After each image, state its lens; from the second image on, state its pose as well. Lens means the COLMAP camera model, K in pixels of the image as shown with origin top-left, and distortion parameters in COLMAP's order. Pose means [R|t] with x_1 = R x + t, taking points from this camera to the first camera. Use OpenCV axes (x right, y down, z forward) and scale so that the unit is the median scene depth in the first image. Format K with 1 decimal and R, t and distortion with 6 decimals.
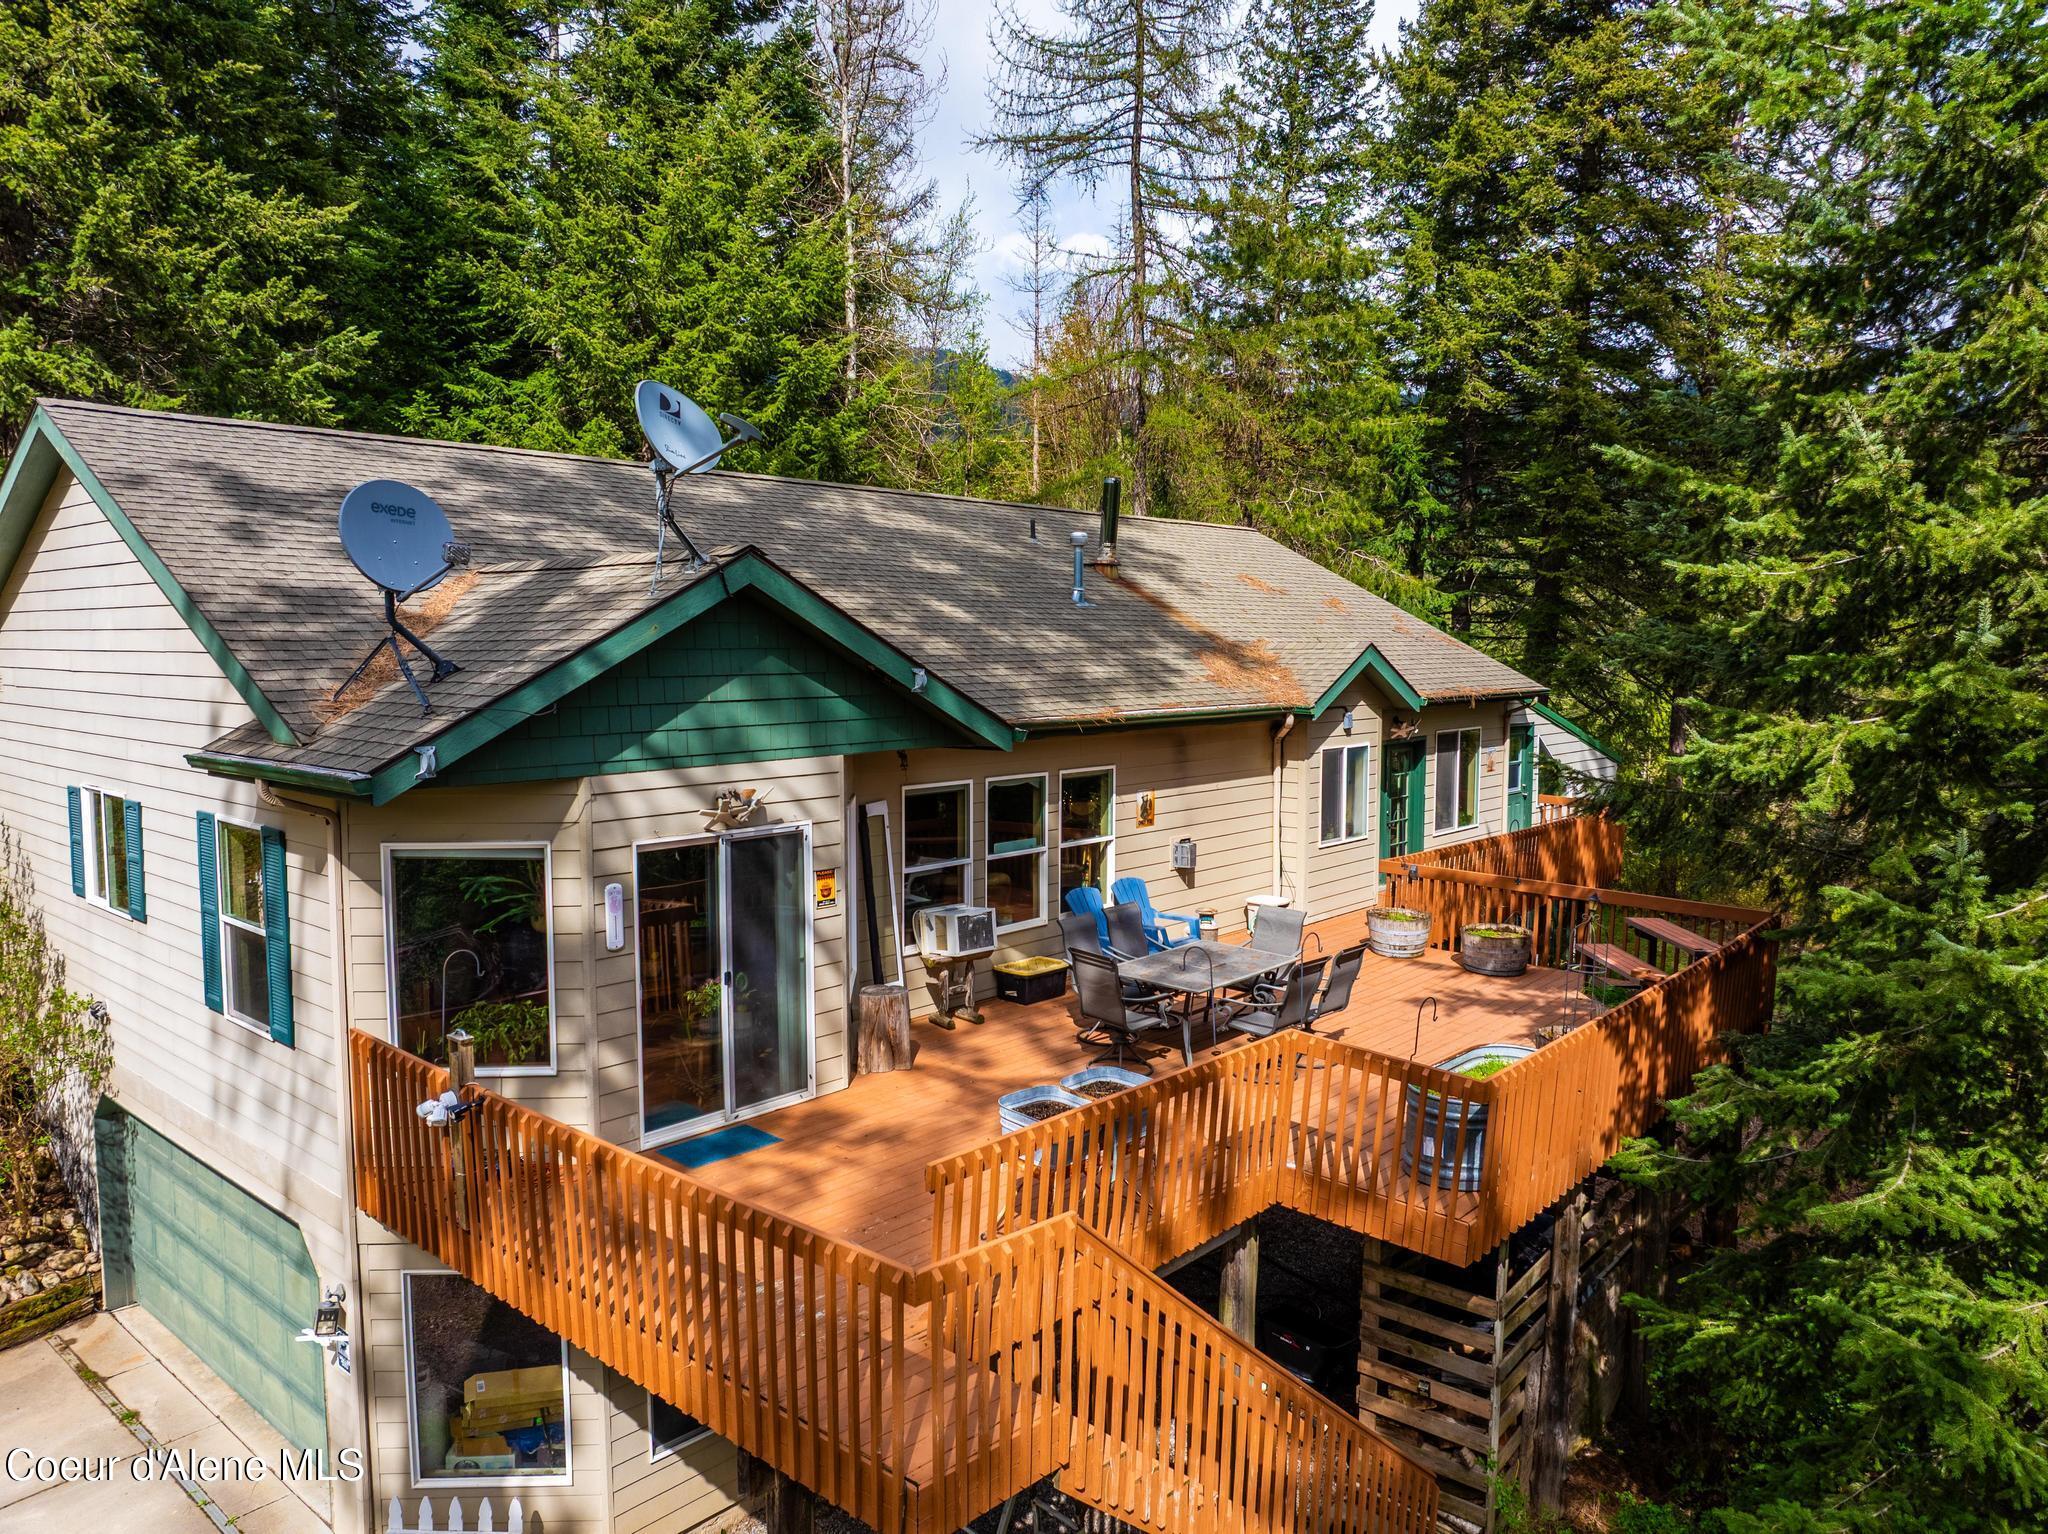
lens RADIAL K [[1446.6, 0, 1032.6], [0, 1446.6, 774.2], [0, 0, 1]] dist [-0.044672, 0.010935]
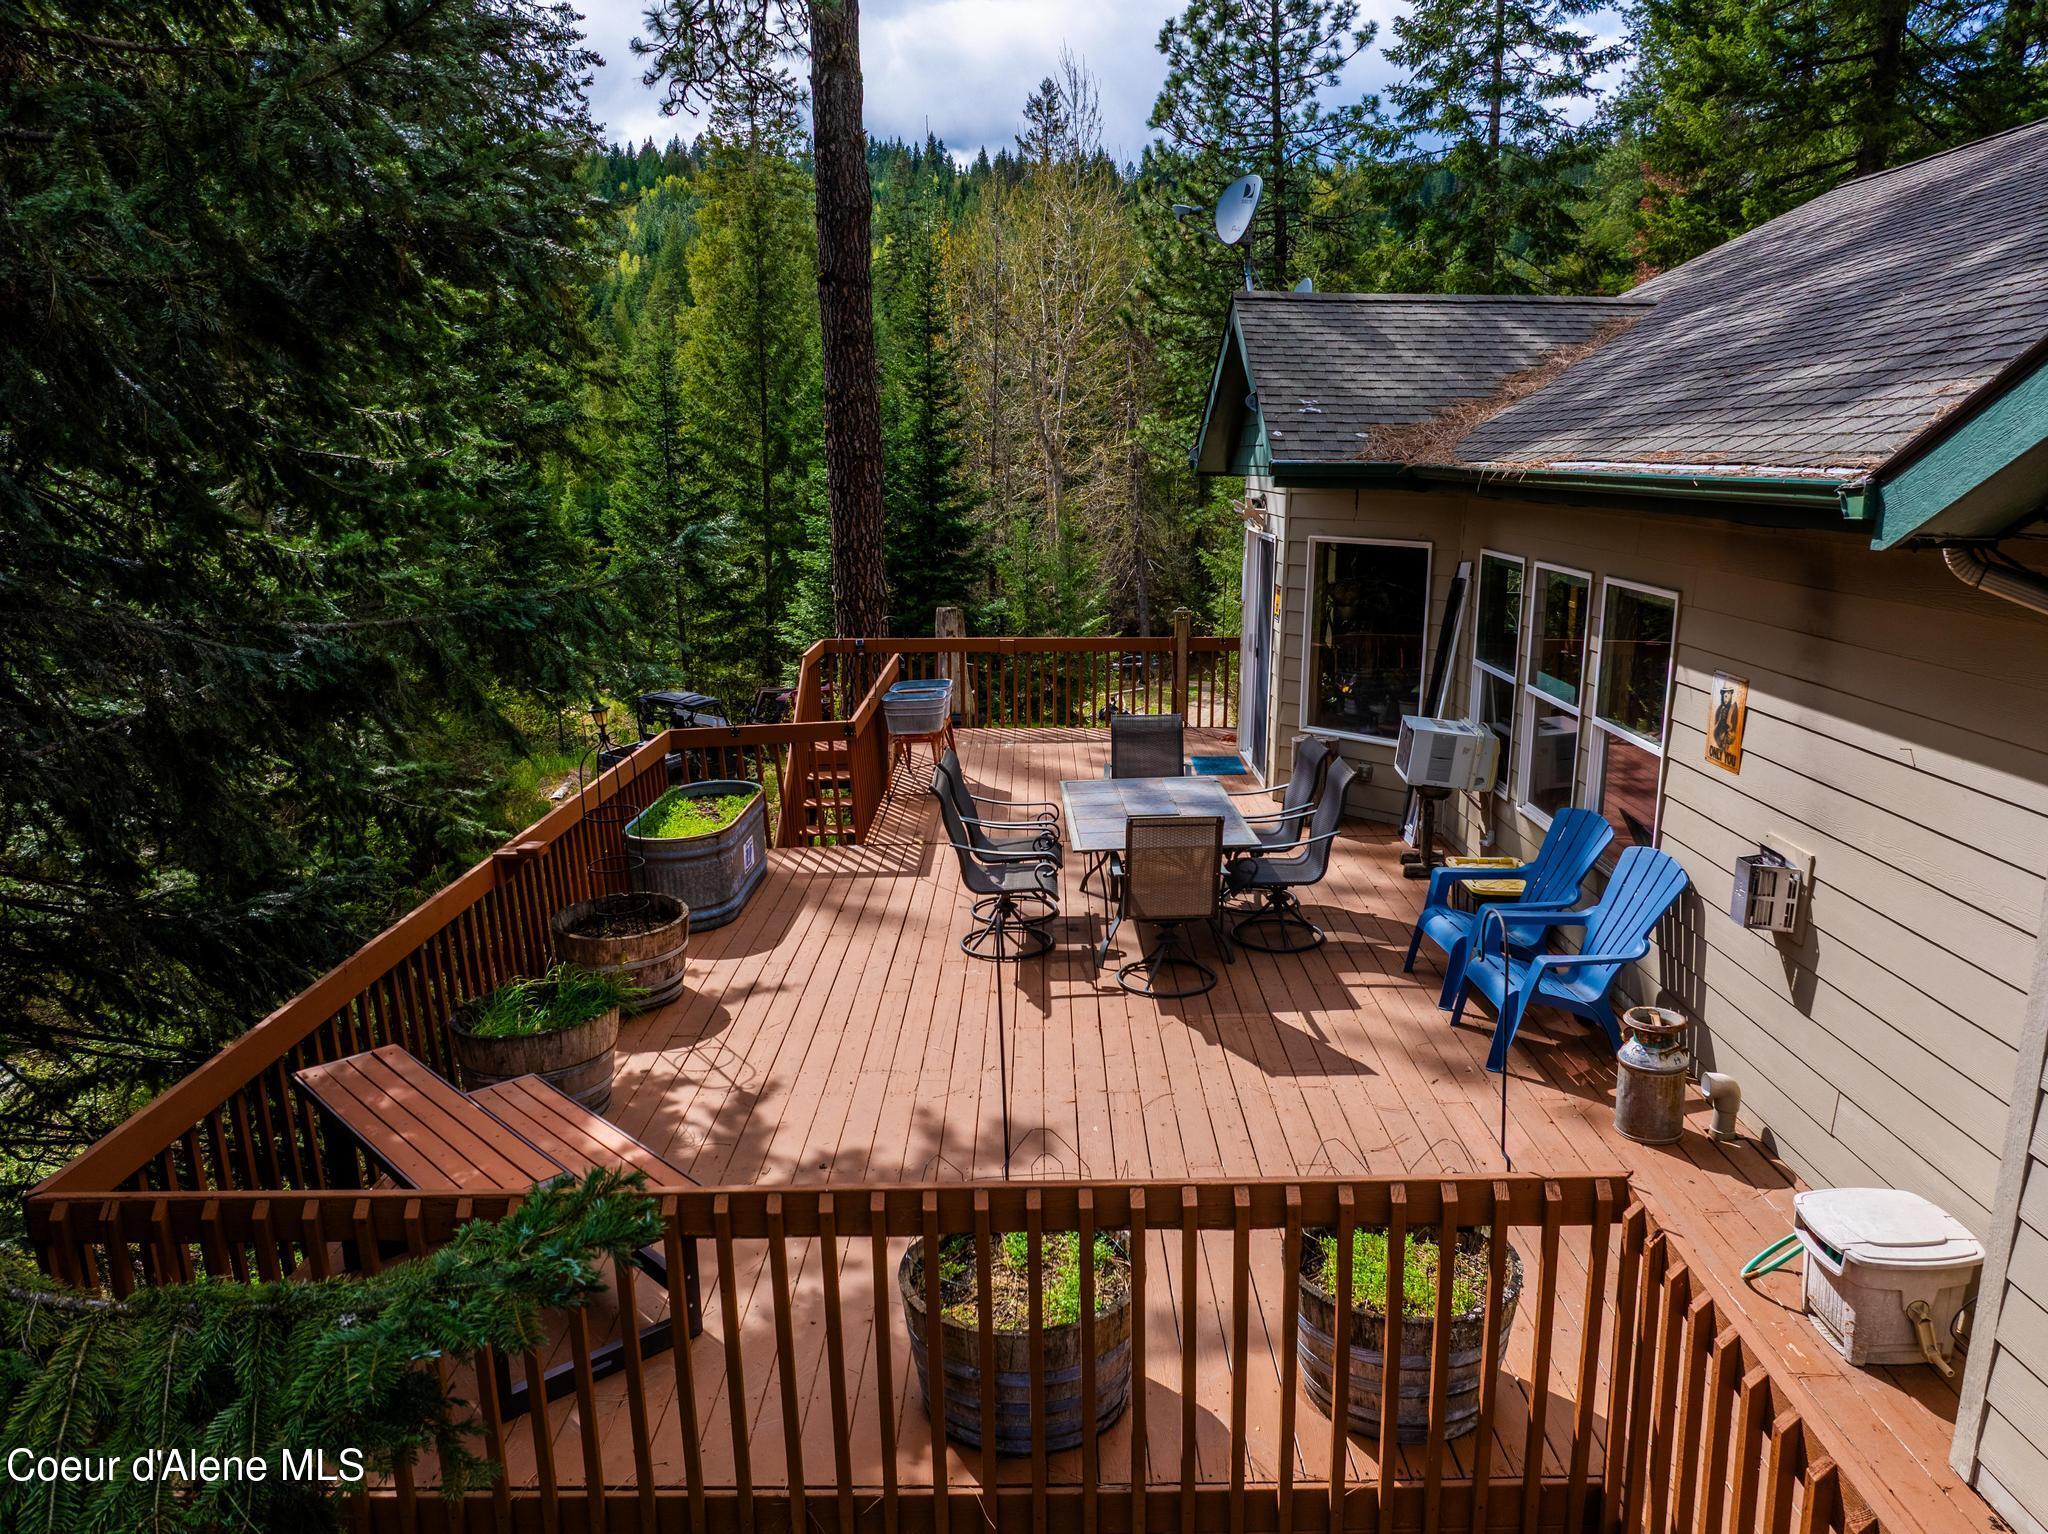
lens RADIAL K [[1446.6, 0, 1033.5], [0, 1446.6, 763.2], [0, 0, 1]] dist [-0.044672, 0.010935]
pose [[-0.758084, 0.133474, -0.638352, 0.516439], [-0.062039, 0.959633, 0.274326, -0.067510], [0.649199, 0.247565, -0.719203, 1.250546]]
